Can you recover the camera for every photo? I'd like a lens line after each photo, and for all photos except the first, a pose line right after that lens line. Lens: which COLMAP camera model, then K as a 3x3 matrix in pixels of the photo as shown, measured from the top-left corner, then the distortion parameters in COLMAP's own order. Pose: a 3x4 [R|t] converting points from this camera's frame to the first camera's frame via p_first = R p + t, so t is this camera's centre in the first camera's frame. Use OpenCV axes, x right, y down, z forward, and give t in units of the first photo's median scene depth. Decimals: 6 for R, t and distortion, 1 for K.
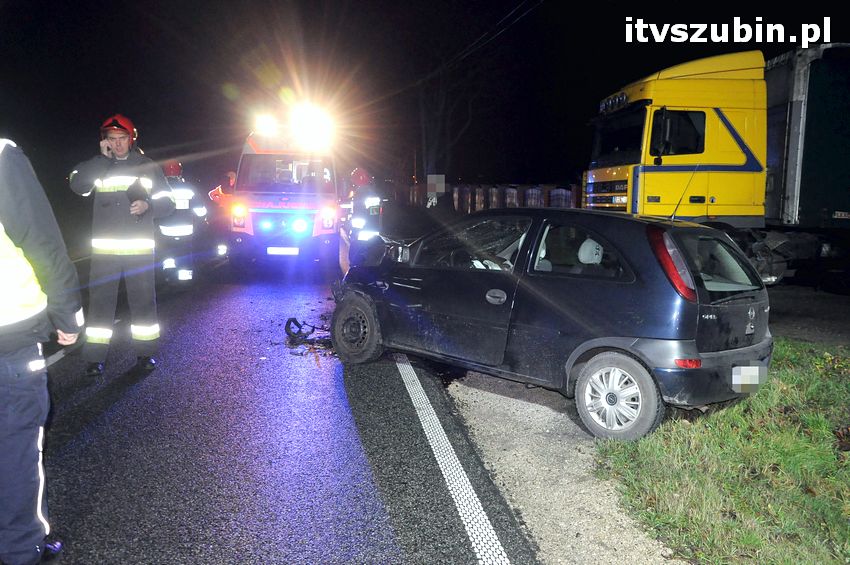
lens RADIAL K [[738.6, 0, 425.0], [0, 738.6, 282.5], [0, 0, 1]] dist [-0.073928, 0.018930]
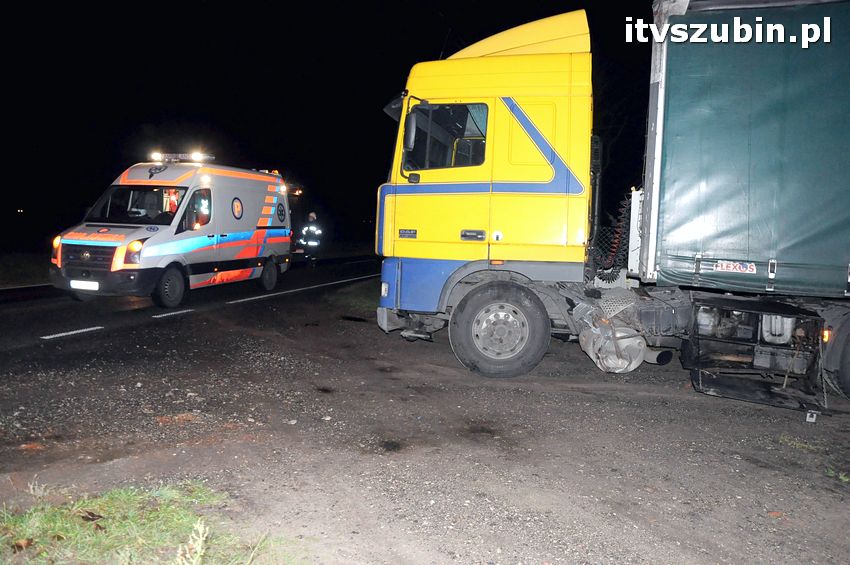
lens RADIAL K [[658.9, 0, 425.0], [0, 658.9, 282.5], [0, 0, 1]] dist [-0.160129, 0.129369]
pose [[0.938671, 0.045720, -0.341769, 0.542129], [-0.063990, 0.997051, -0.042369, -0.043350], [0.338824, 0.061640, 0.938828, 0.433711]]
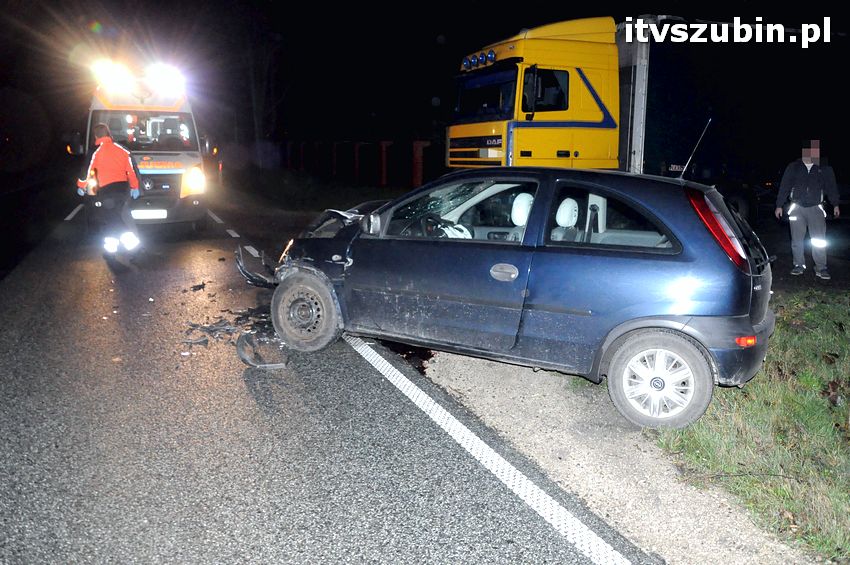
lens RADIAL K [[658.9, 0, 425.0], [0, 658.9, 282.5], [0, 0, 1]] dist [-0.160129, 0.129369]
pose [[0.961249, -0.057277, 0.269668, -0.089167], [0.034518, 0.995487, 0.088397, -0.017814], [-0.273514, -0.075663, 0.958888, 0.131260]]
